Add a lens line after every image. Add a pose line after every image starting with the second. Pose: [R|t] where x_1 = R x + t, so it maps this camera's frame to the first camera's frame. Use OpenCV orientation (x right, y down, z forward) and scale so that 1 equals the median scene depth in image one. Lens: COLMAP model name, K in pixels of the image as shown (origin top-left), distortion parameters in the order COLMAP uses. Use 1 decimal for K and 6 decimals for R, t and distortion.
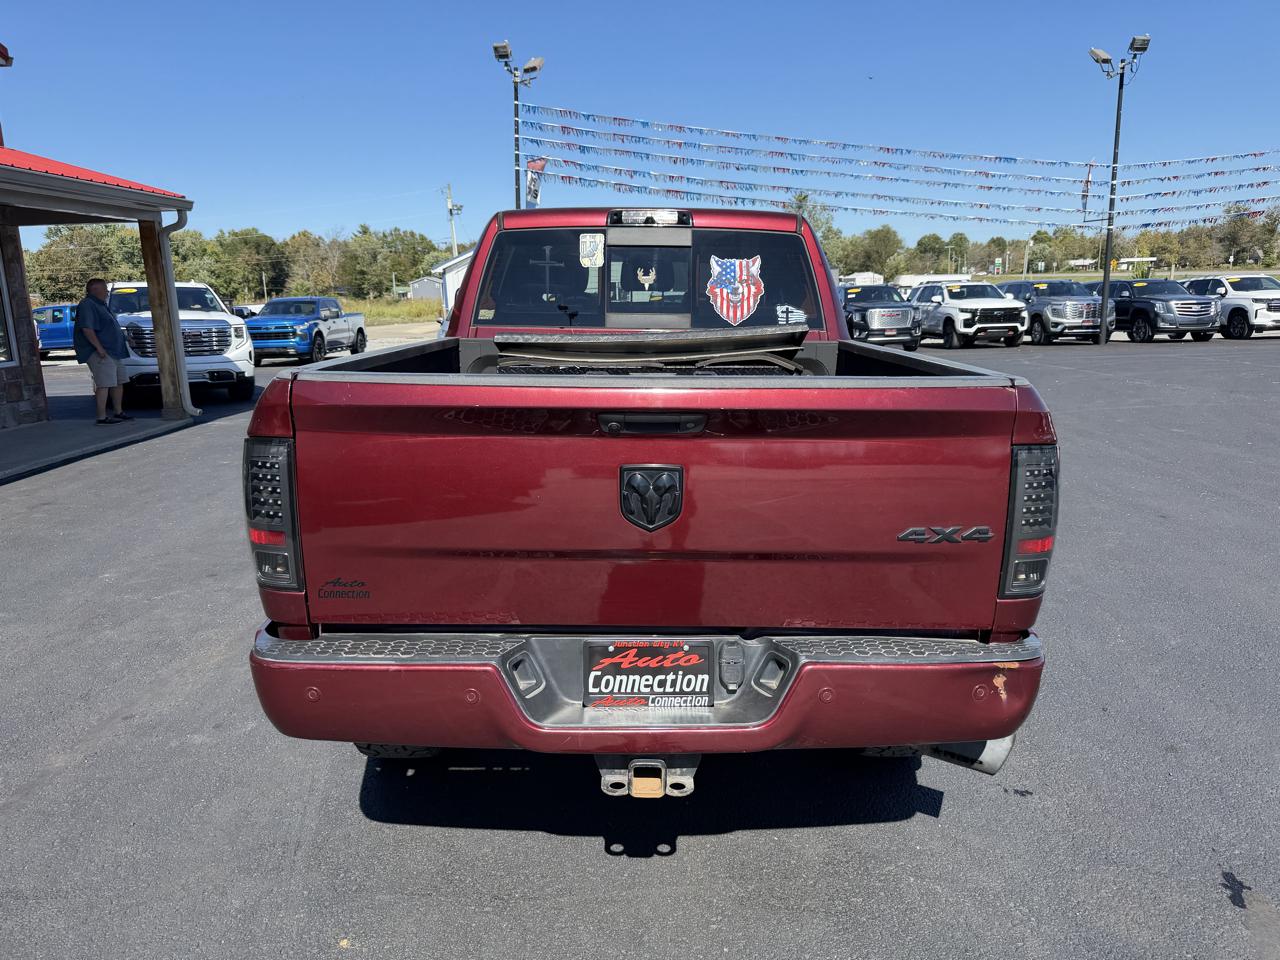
lens RADIAL K [[900.7, 0, 644.2], [0, 900.7, 476.8], [0, 0, 1]] dist [0.025409, -0.032376]
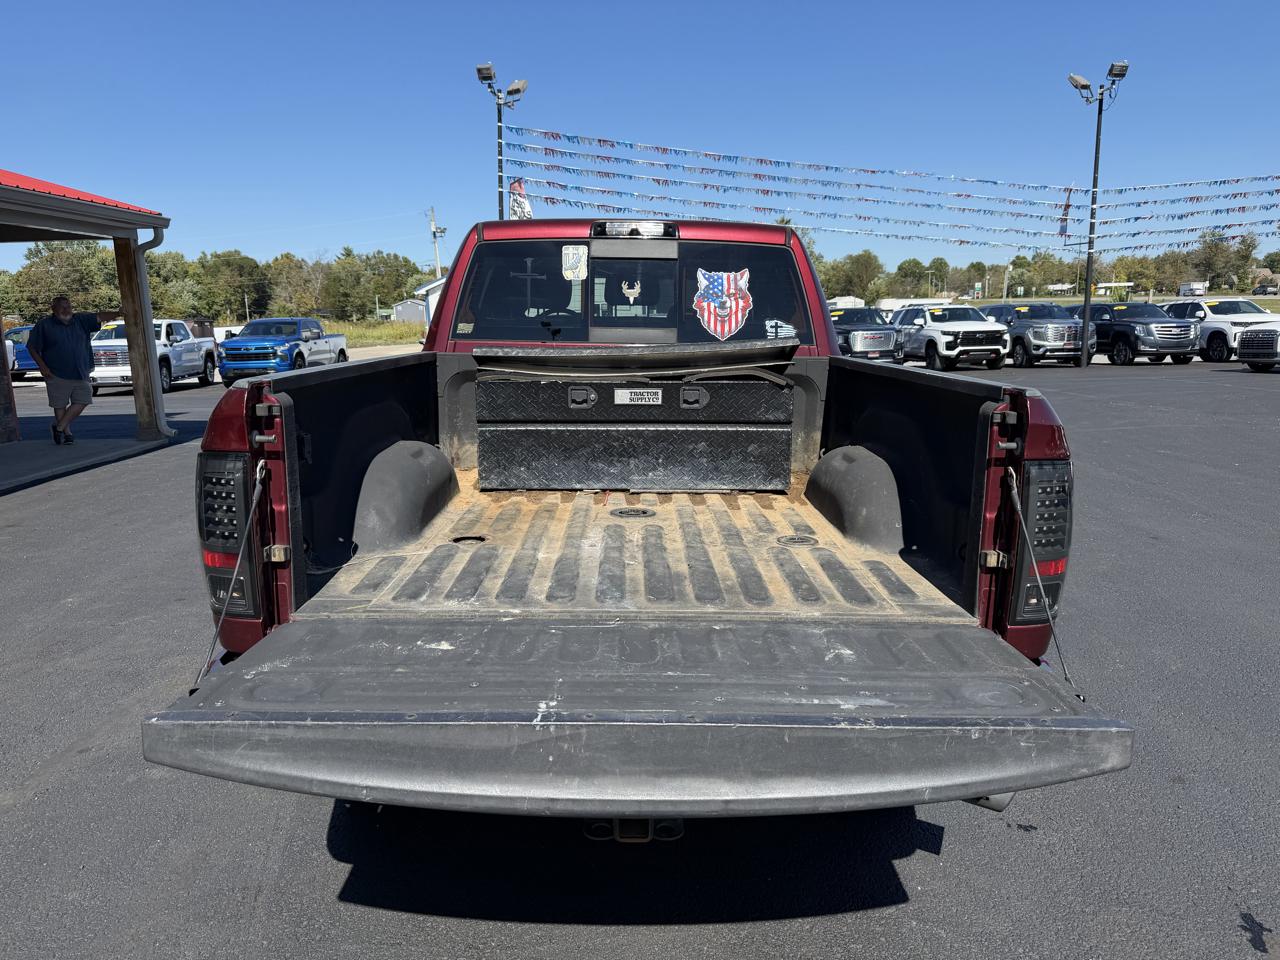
lens RADIAL K [[900.7, 0, 640.9], [0, 900.7, 482.4], [0, 0, 1]] dist [0.025409, -0.032376]
pose [[0.999889, 0.000104, 0.014872, -0.001492], [0.000174, 0.999826, -0.018651, 0.002623], [-0.014871, 0.018651, 0.999715, 0.036137]]
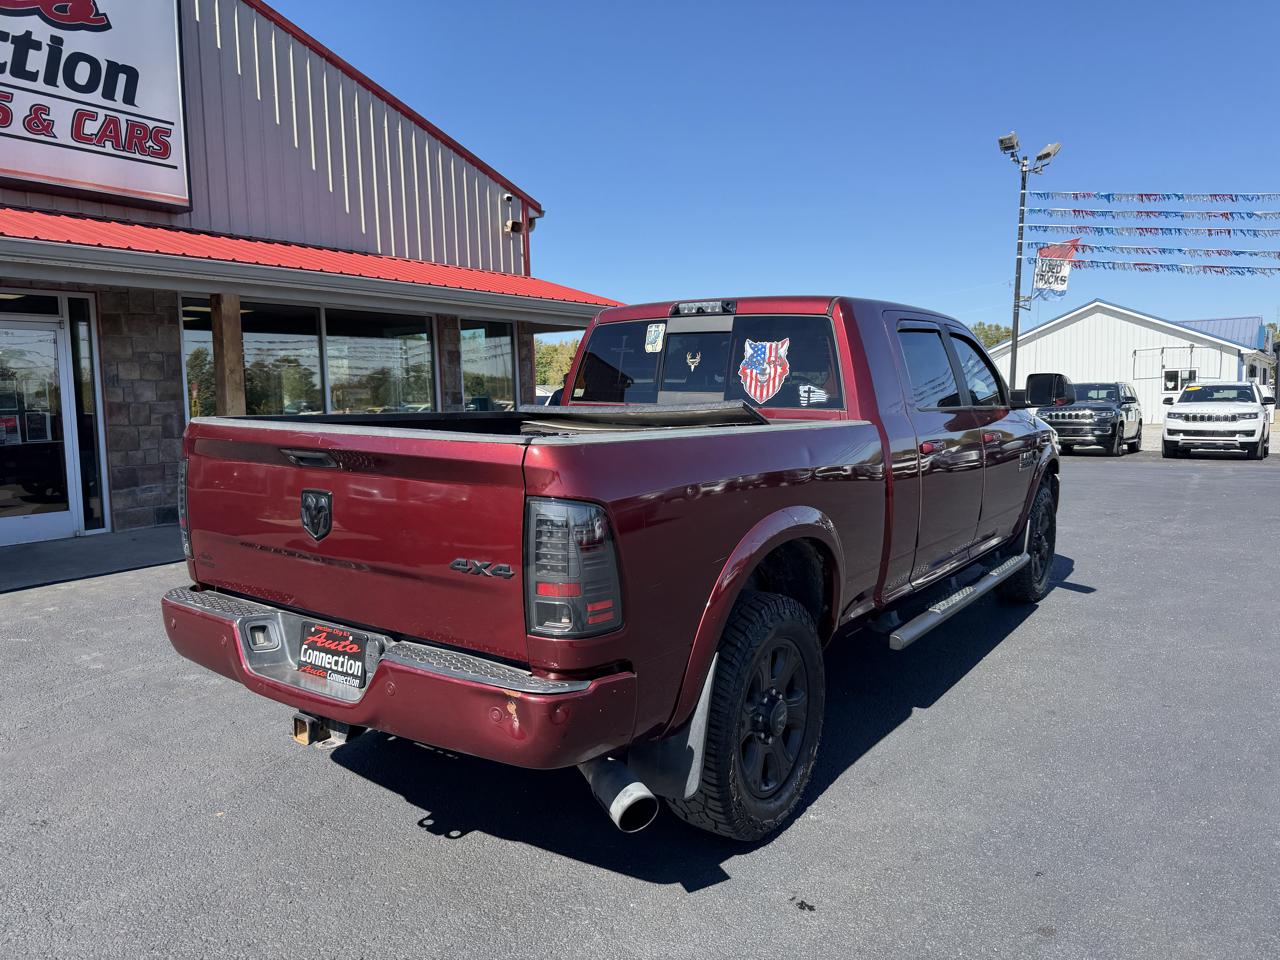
lens RADIAL K [[900.7, 0, 647.3], [0, 900.7, 475.5], [0, 0, 1]] dist [0.025409, -0.032376]
pose [[0.817778, 0.056871, -0.572717, 0.596203], [-0.115372, 0.991106, -0.066321, -0.001866], [0.563851, 0.120312, 0.817066, 0.084354]]
